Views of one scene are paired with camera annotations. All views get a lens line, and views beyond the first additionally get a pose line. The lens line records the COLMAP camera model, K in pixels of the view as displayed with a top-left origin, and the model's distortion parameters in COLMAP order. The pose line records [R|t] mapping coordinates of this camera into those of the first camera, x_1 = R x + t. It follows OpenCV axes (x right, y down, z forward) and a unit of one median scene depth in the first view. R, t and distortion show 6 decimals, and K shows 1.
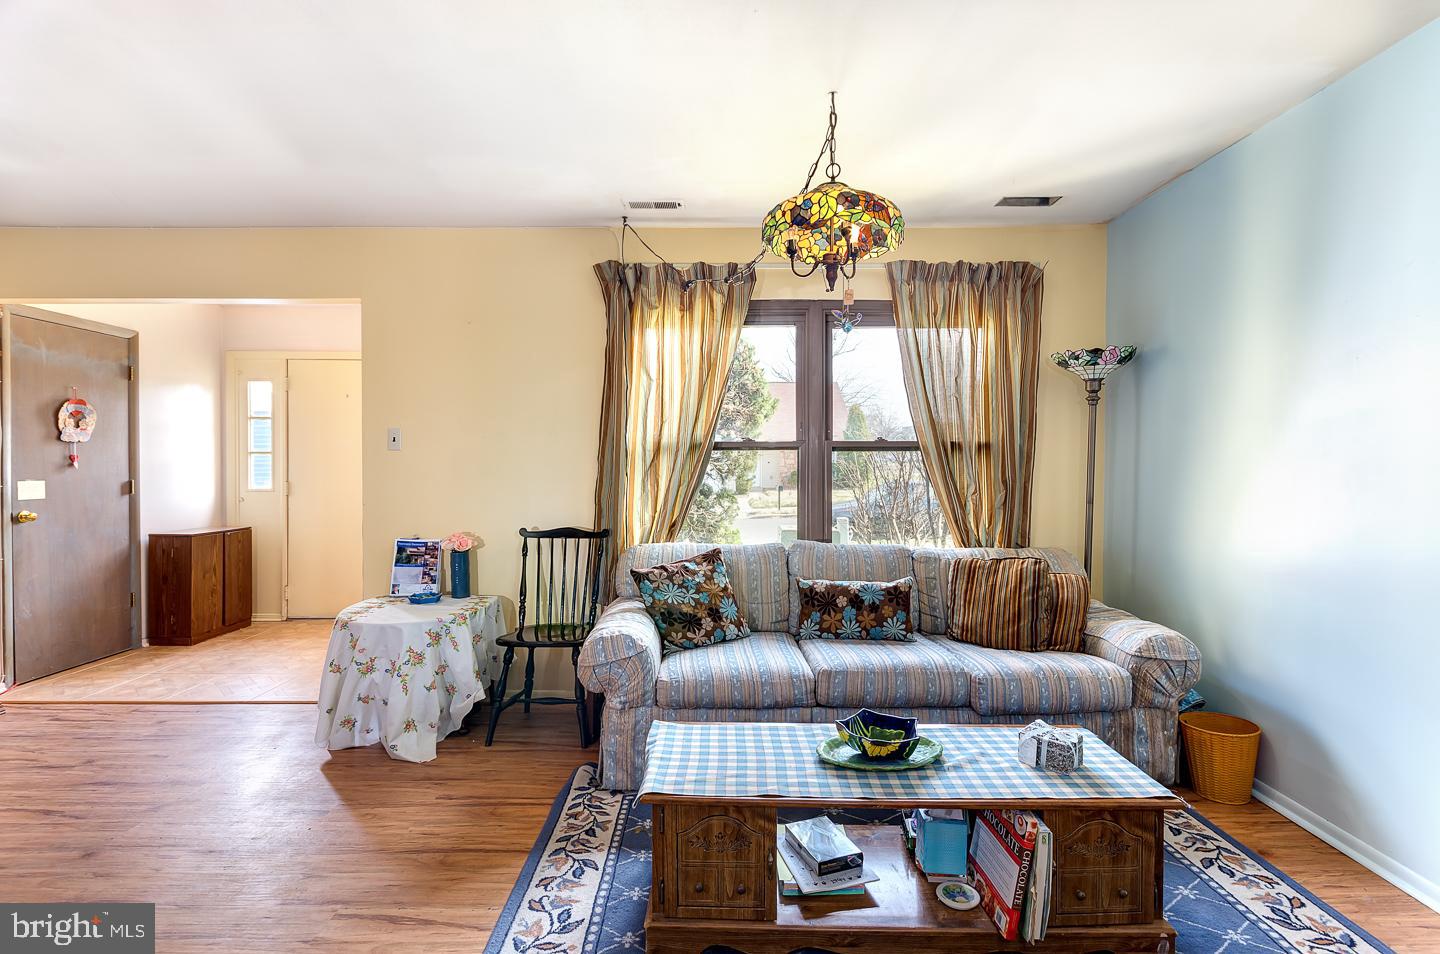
lens RADIAL K [[690.0, 0, 717.5], [0, 690.0, 472.8], [0, 0, 1]] dist [0.000395, 0.000088]
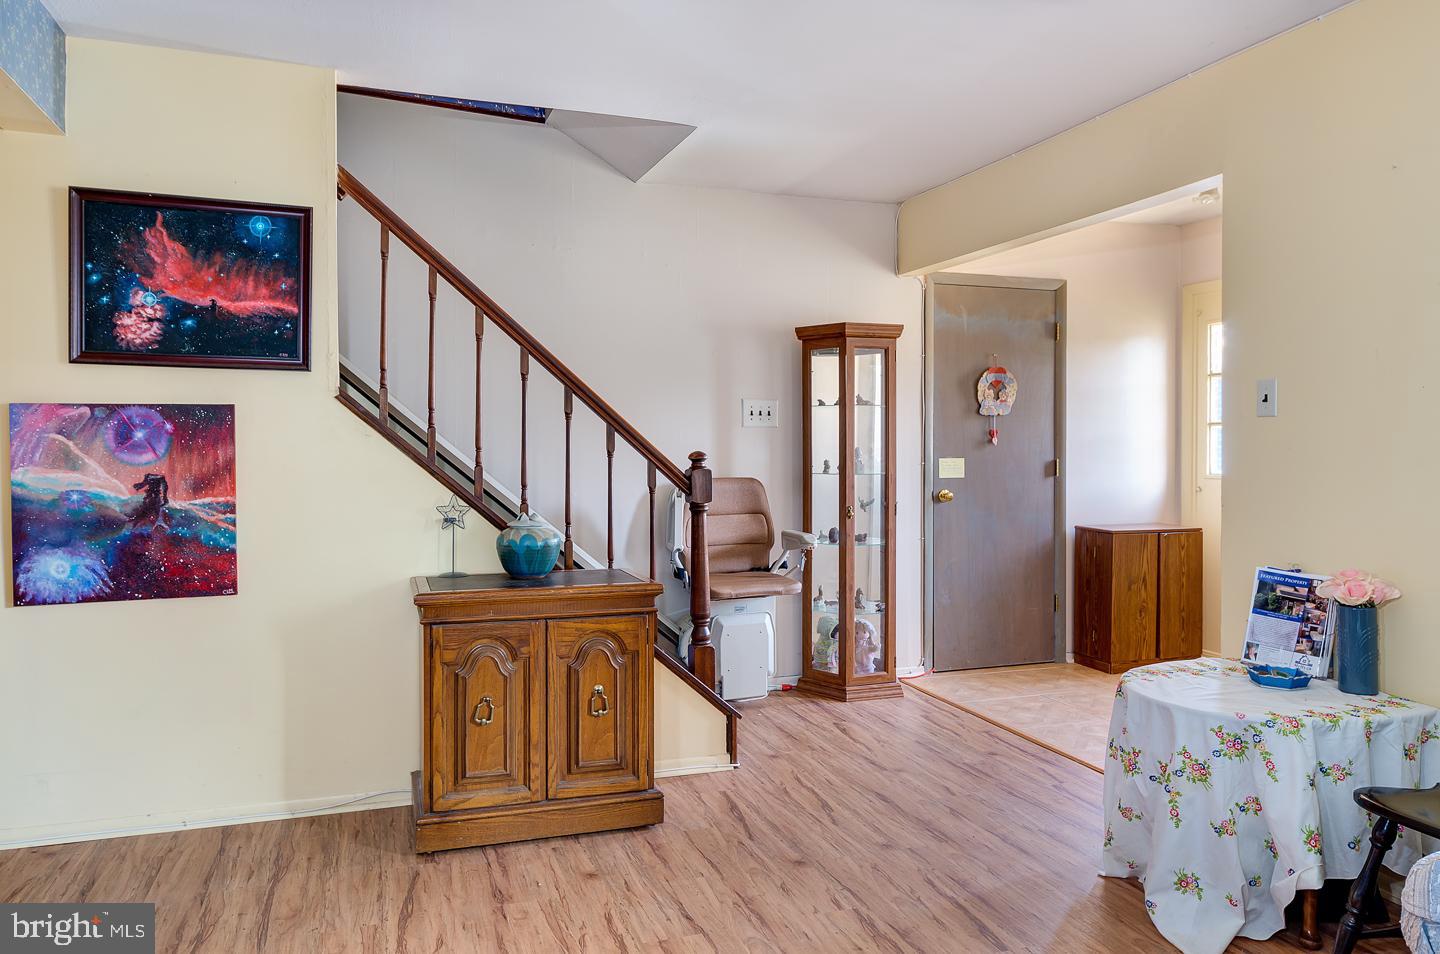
lens RADIAL K [[973.5, 0, 686.1], [0, 973.5, 450.3], [0, 0, 1]] dist [-0.001527, -0.003132]
pose [[0.305668, 0.008290, -0.952102, 0.200448], [-0.010340, 0.999932, 0.005387, -0.003305], [0.952082, 0.008198, 0.305733, 0.323563]]
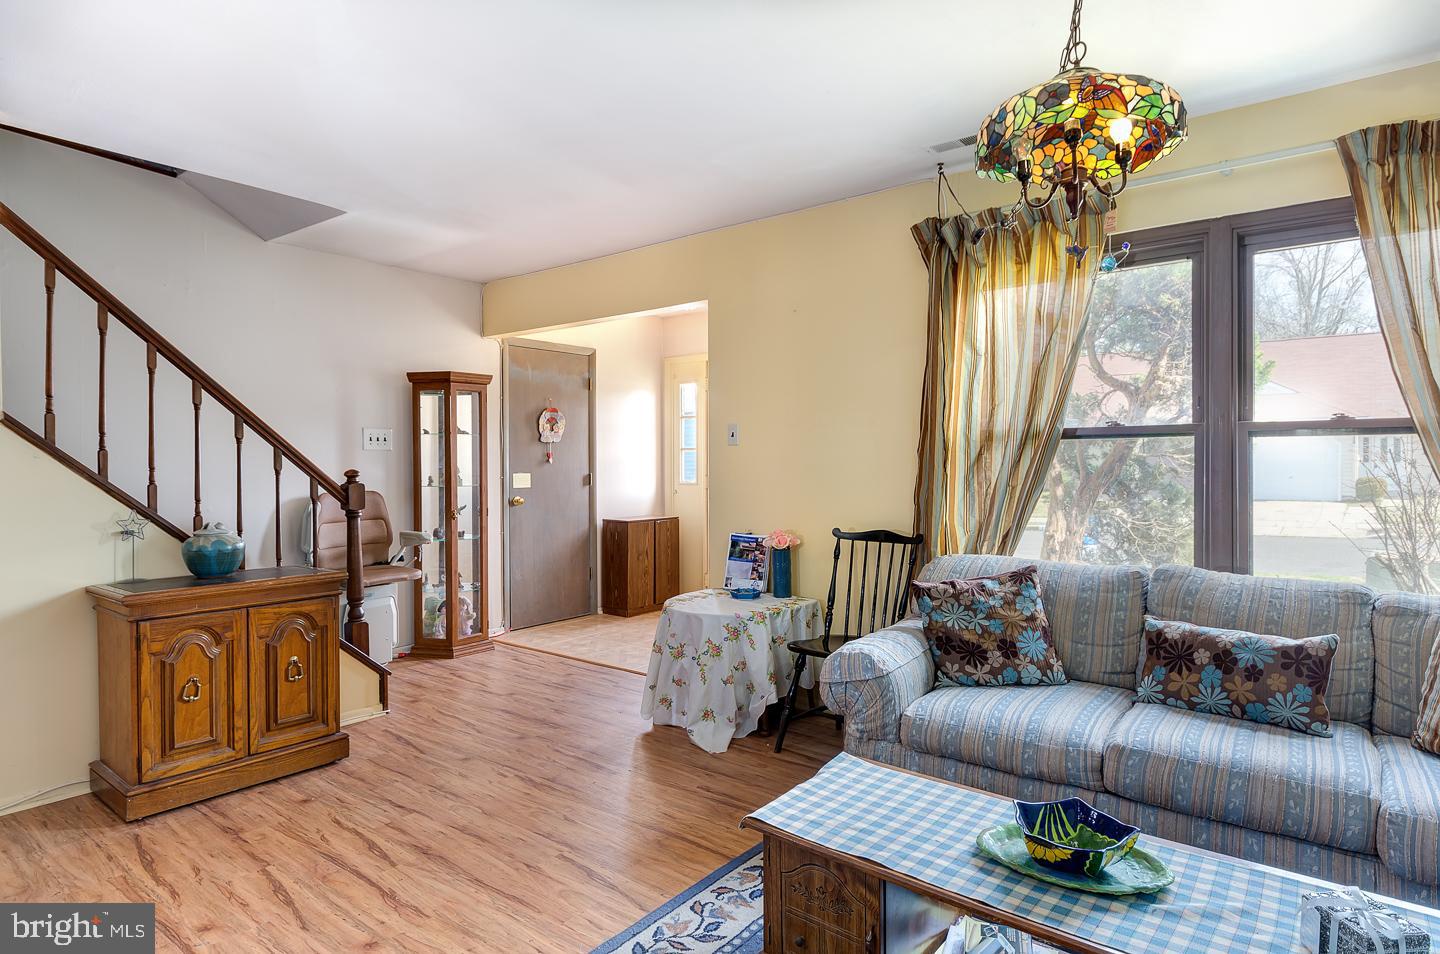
lens RADIAL K [[802.7, 0, 723.2], [0, 802.7, 468.3], [0, 0, 1]] dist [0.001280, -0.000324]
pose [[0.782805, 0.002592, -0.622262, 0.298831], [-0.002558, 0.999996, 0.000946, -0.000317], [0.622262, 0.000851, 0.782809, 0.078992]]
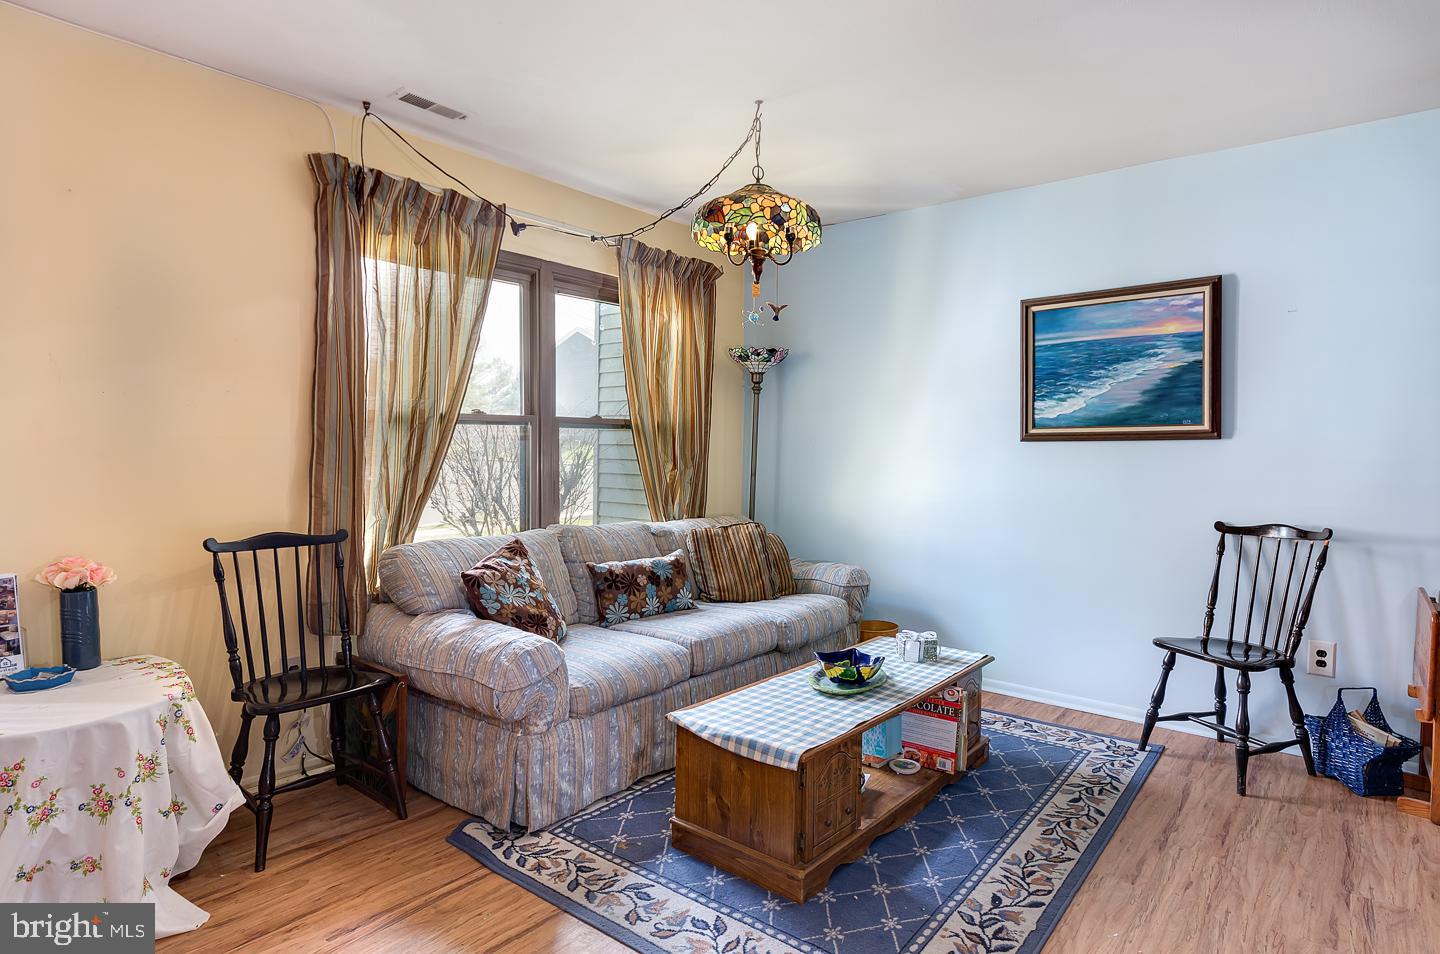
lens RADIAL K [[802.7, 0, 723.2], [0, 802.7, 468.3], [0, 0, 1]] dist [0.001280, -0.000324]
pose [[0.621902, -0.019633, 0.782849, -0.641071], [0.001627, 0.999716, 0.023780, -0.002316], [-0.783094, -0.013515, 0.621757, 0.186536]]
